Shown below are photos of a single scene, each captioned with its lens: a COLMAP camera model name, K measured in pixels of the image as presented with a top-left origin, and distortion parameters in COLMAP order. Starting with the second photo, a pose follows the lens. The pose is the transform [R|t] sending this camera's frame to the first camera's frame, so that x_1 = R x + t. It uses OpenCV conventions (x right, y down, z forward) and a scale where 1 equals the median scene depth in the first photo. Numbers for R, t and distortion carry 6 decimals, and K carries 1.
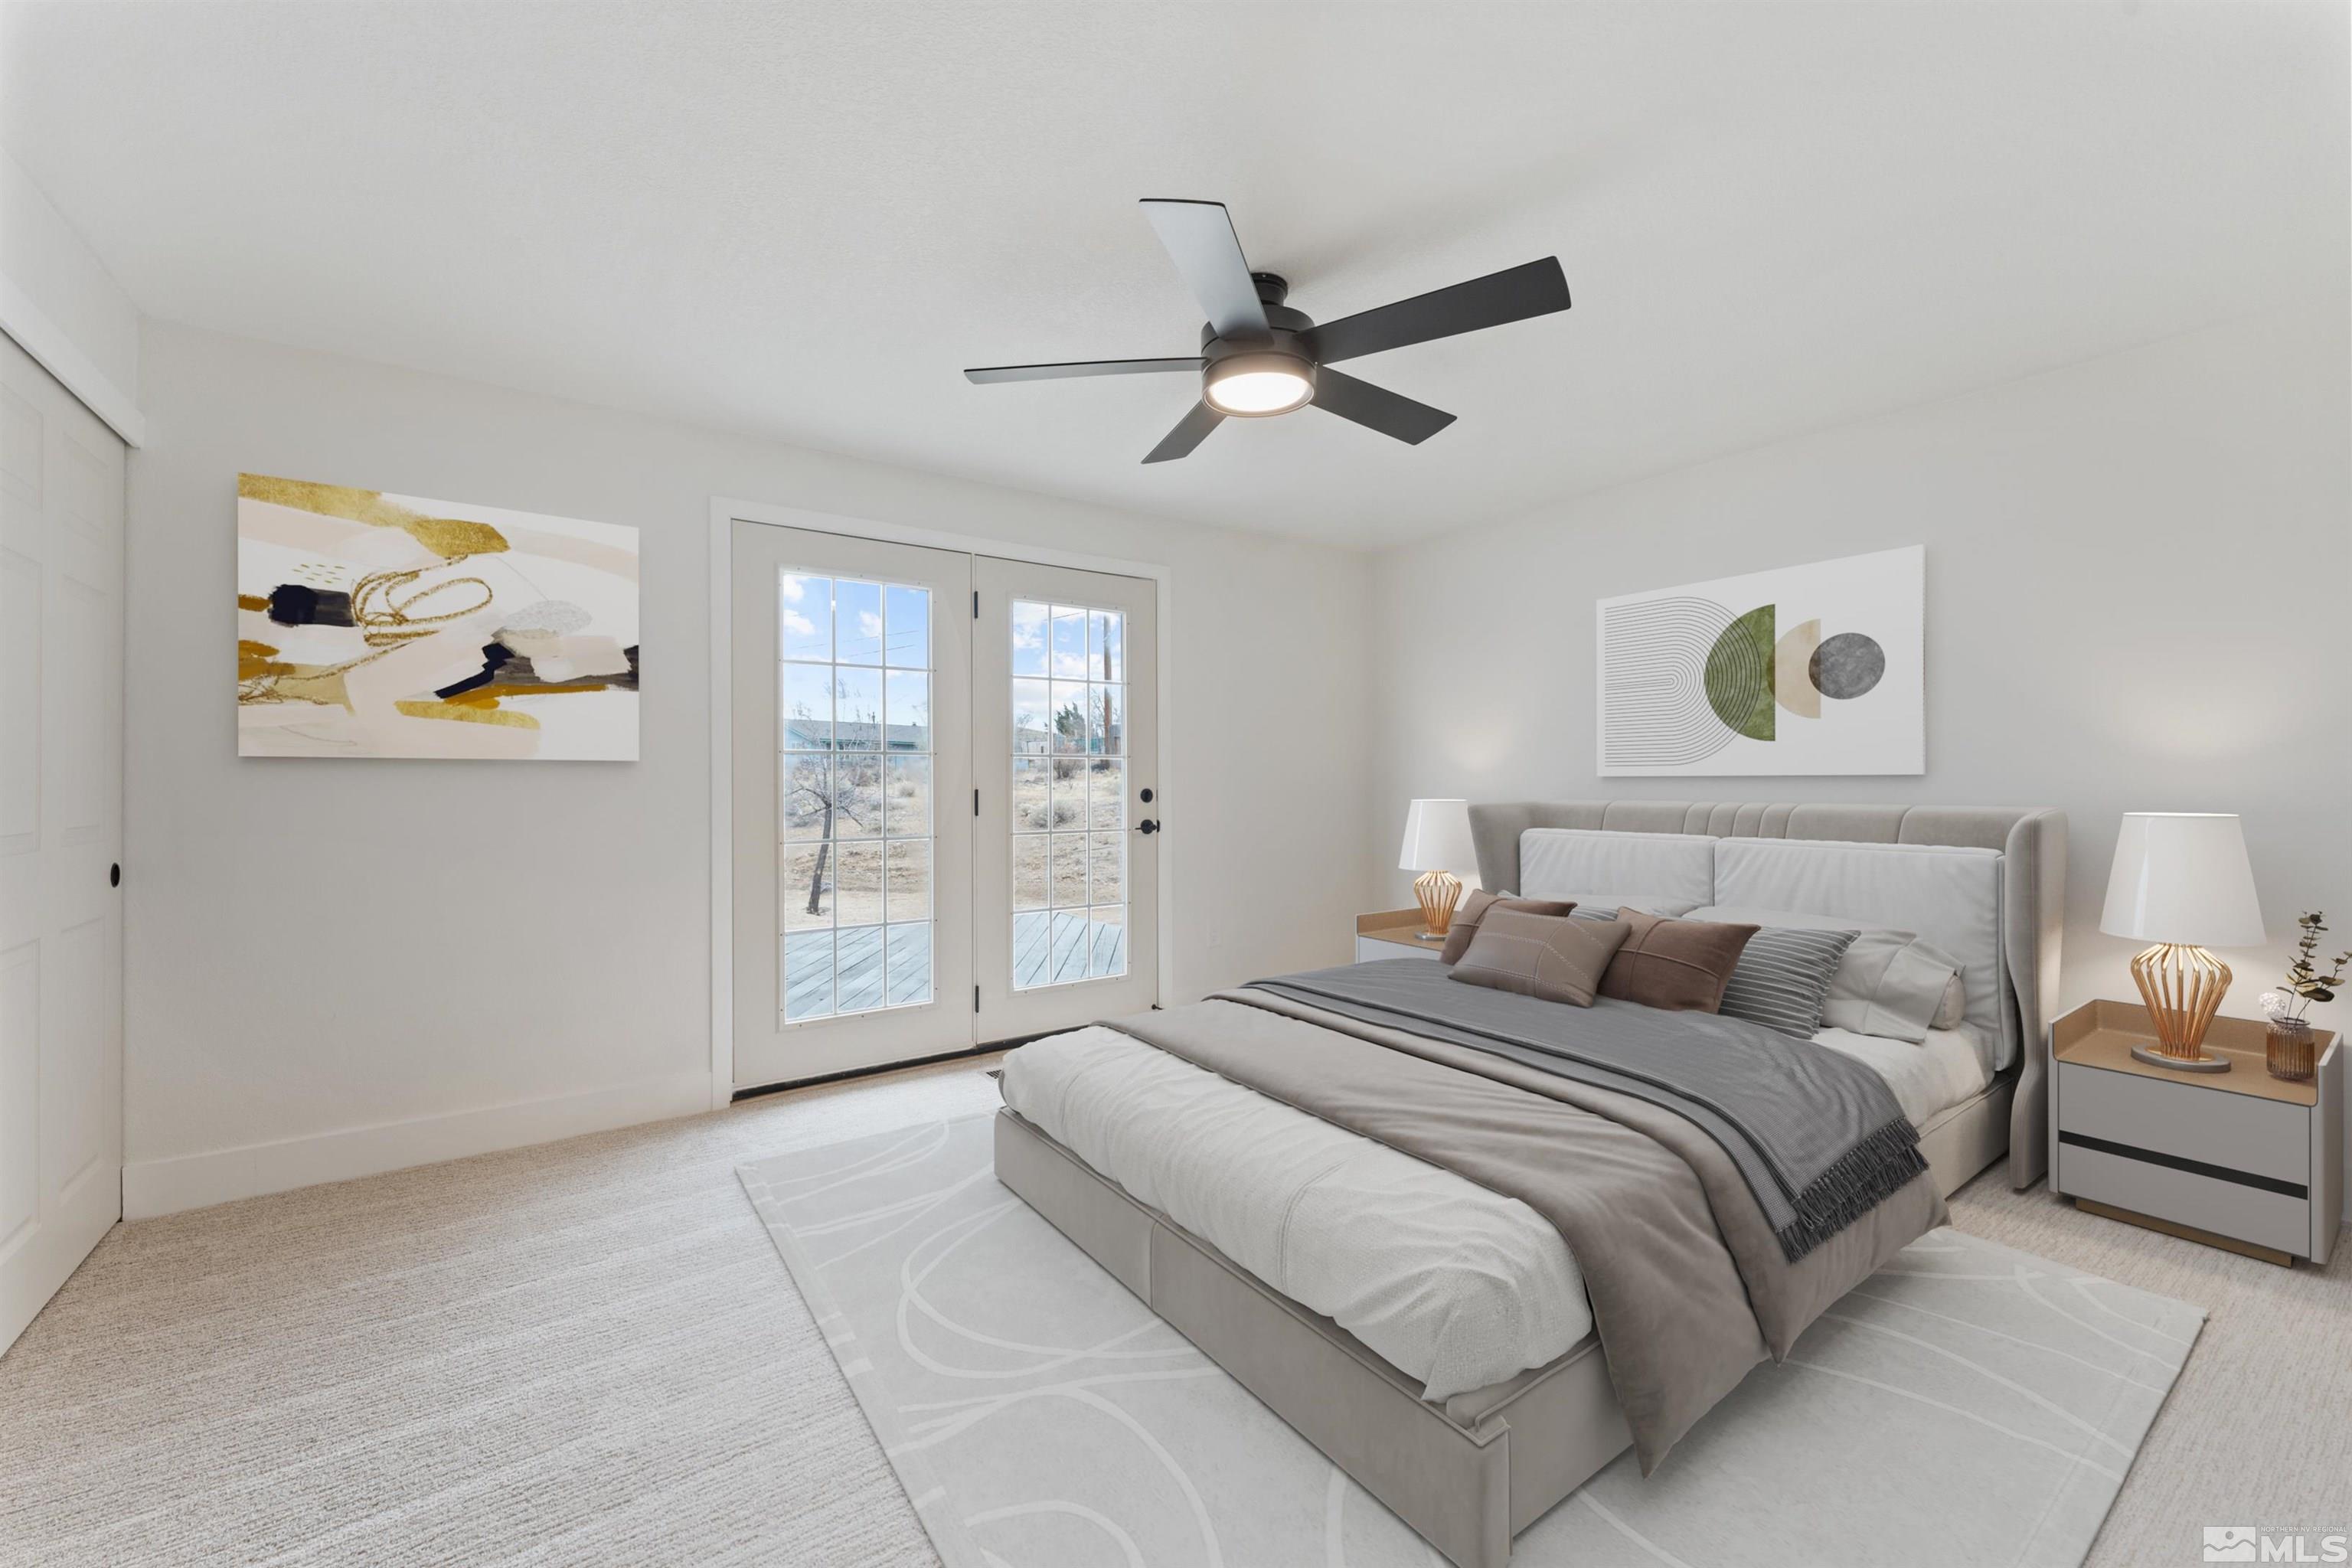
lens RADIAL K [[934.8, 0, 1166.9], [0, 934.8, 780.4], [0, 0, 1]] dist [0.000819, -0.000091]
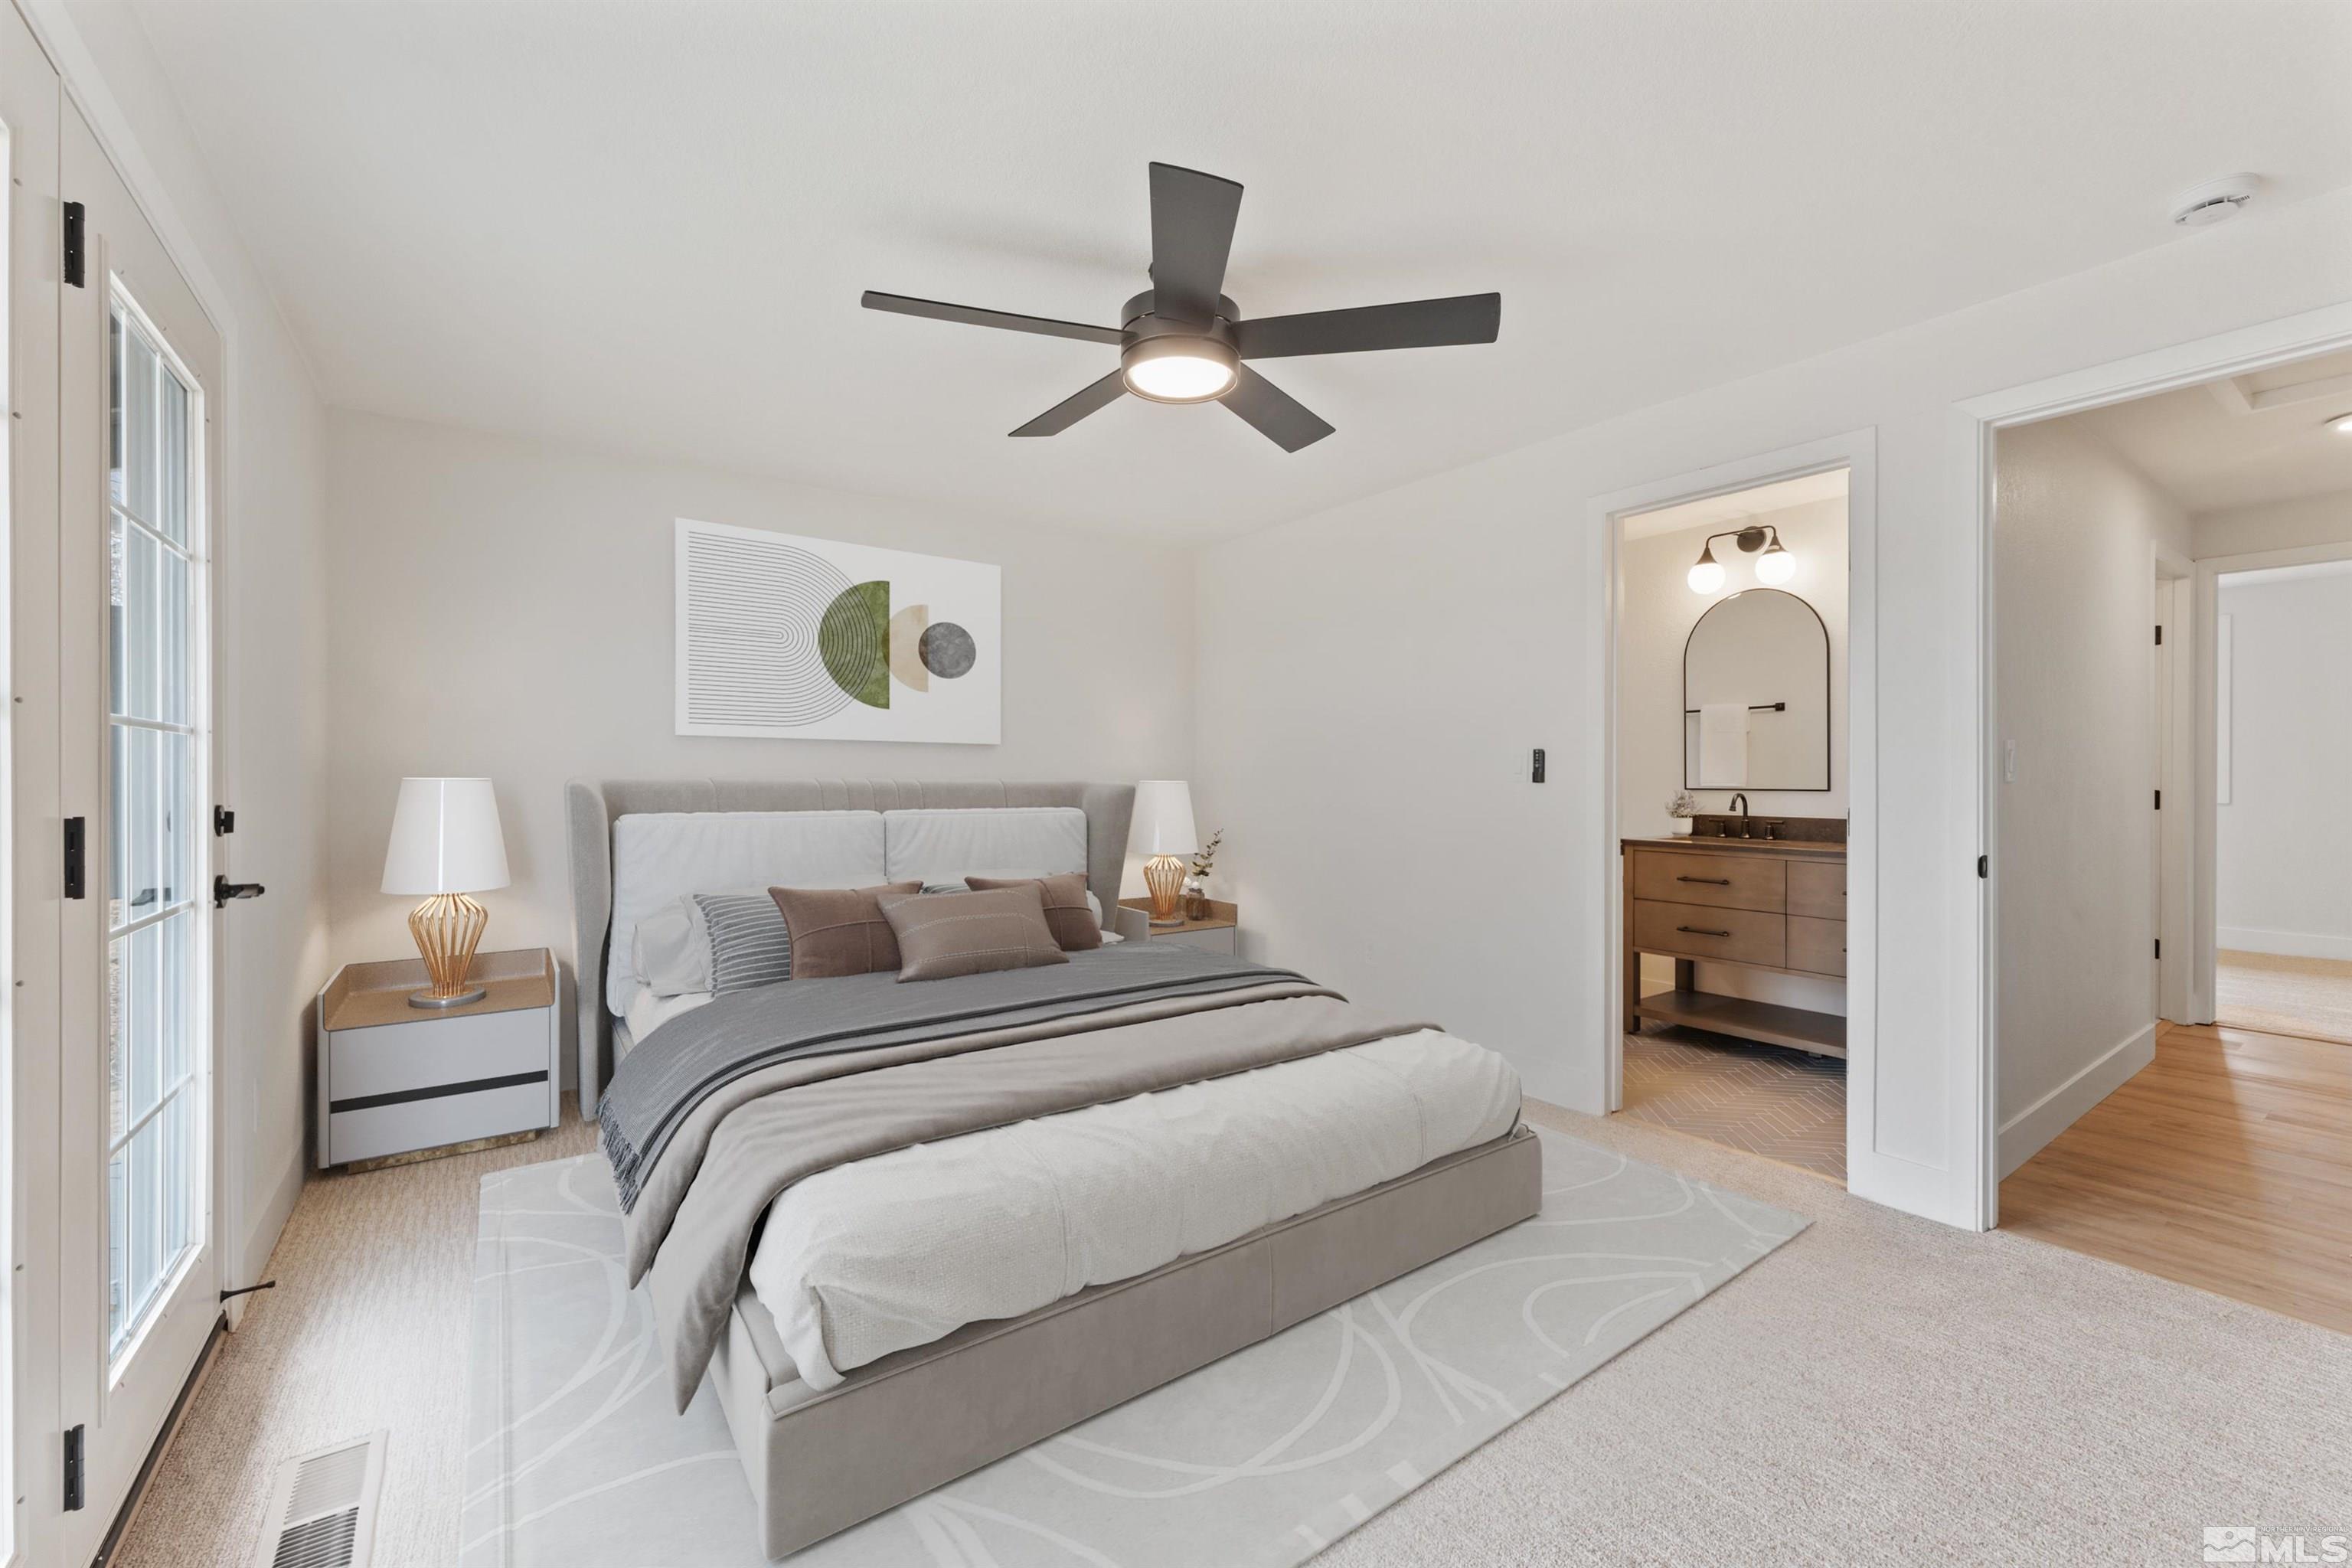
lens RADIAL K [[934.8, 0, 1167.3], [0, 934.8, 777.8], [0, 0, 1]] dist [0.000819, -0.000091]
pose [[-0.014706, -0.004607, 0.999881, -0.425345], [-0.015341, 0.999873, 0.004381, 0.026889], [-0.999774, -0.015275, -0.014775, 0.689886]]
